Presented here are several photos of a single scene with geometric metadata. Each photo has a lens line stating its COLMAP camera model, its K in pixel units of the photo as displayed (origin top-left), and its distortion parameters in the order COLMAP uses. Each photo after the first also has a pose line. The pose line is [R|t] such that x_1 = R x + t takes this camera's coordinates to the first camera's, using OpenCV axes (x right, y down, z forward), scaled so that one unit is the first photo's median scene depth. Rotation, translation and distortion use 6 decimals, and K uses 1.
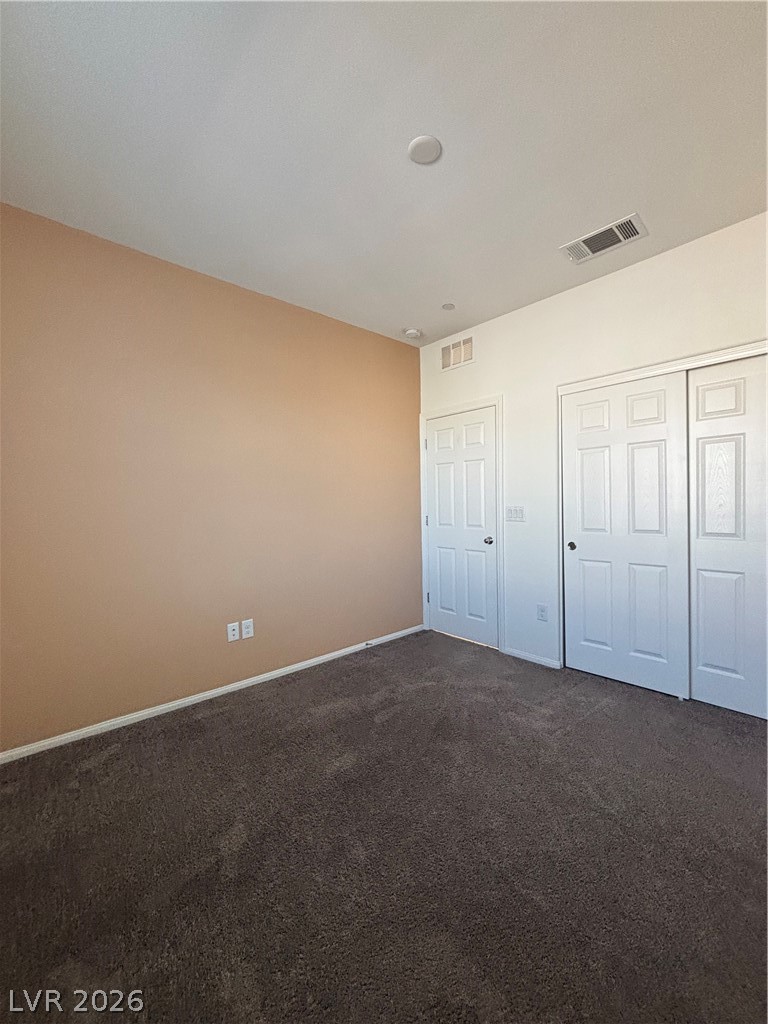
lens RADIAL K [[415.1, 0, 386.9], [0, 415.1, 513.8], [0, 0, 1]] dist [-0.001575, 0.000602]
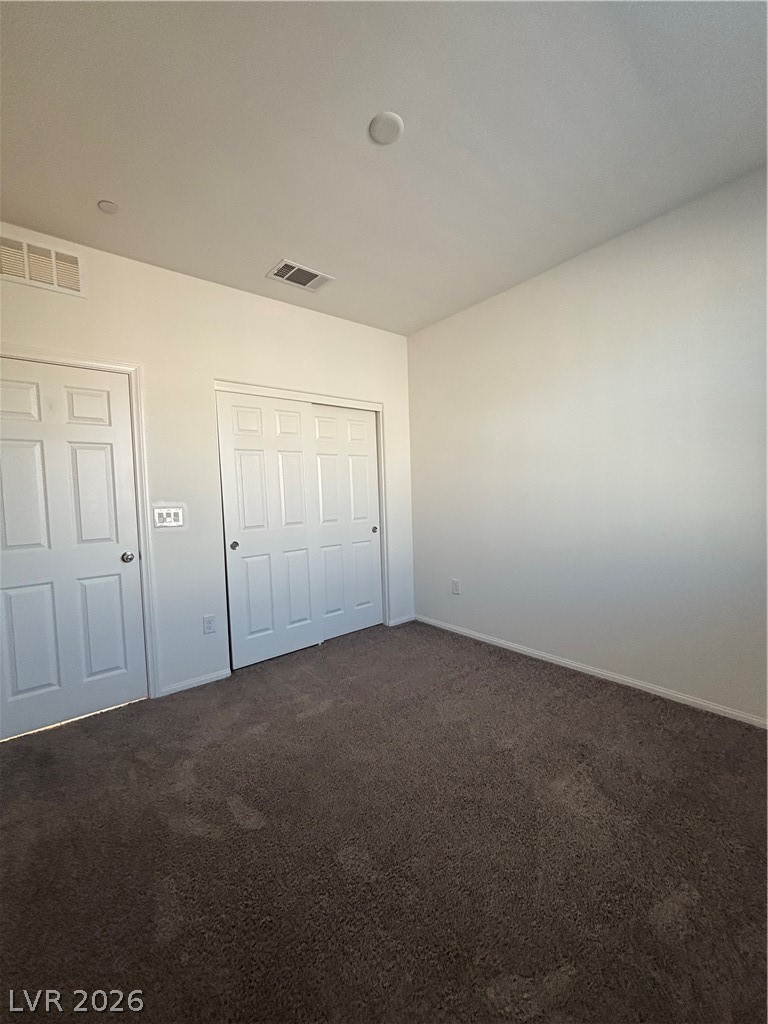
lens RADIAL K [[419.0, 0, 386.2], [0, 419.0, 512.2], [0, 0, 1]] dist [0.020282, -0.000421]
pose [[0.063798, -0.032275, 0.997441, -0.499747], [0.065193, 0.997477, 0.028106, -0.006537], [-0.995831, 0.063233, 0.065741, 0.530505]]
